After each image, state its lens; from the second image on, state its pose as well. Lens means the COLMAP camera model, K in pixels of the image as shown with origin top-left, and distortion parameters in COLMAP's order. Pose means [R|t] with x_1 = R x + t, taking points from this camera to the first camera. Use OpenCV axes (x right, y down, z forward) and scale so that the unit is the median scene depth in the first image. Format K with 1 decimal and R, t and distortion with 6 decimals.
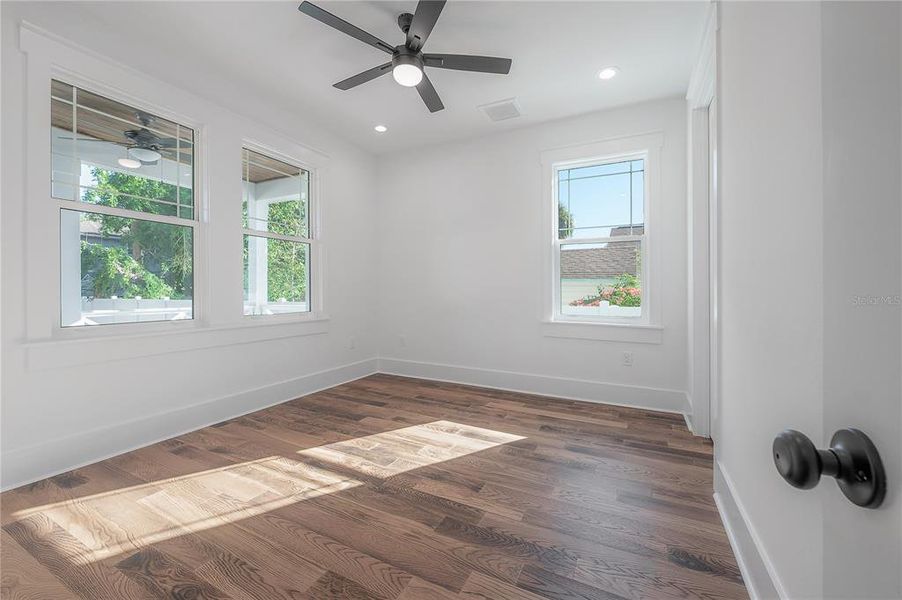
lens RADIAL K [[364.1, 0, 454.7], [0, 364.1, 294.9], [0, 0, 1]] dist [-0.001604, -0.000034]
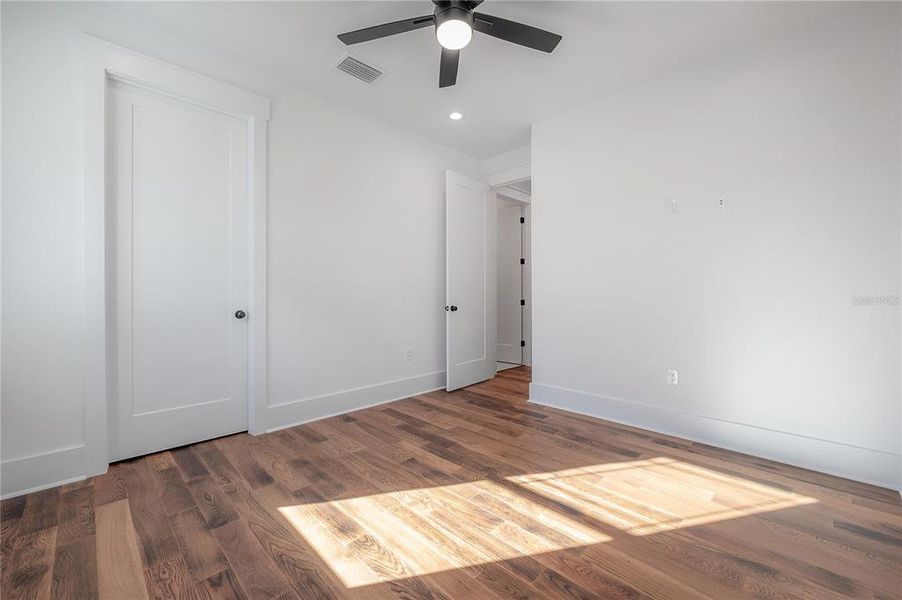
lens RADIAL K [[364.1, 0, 454.7], [0, 364.1, 294.9], [0, 0, 1]] dist [-0.001604, -0.000034]
pose [[-0.953484, -0.006565, 0.301372, -0.381573], [-0.001828, 0.999870, 0.015996, -0.025886], [-0.301438, 0.014702, -0.953372, 1.841117]]
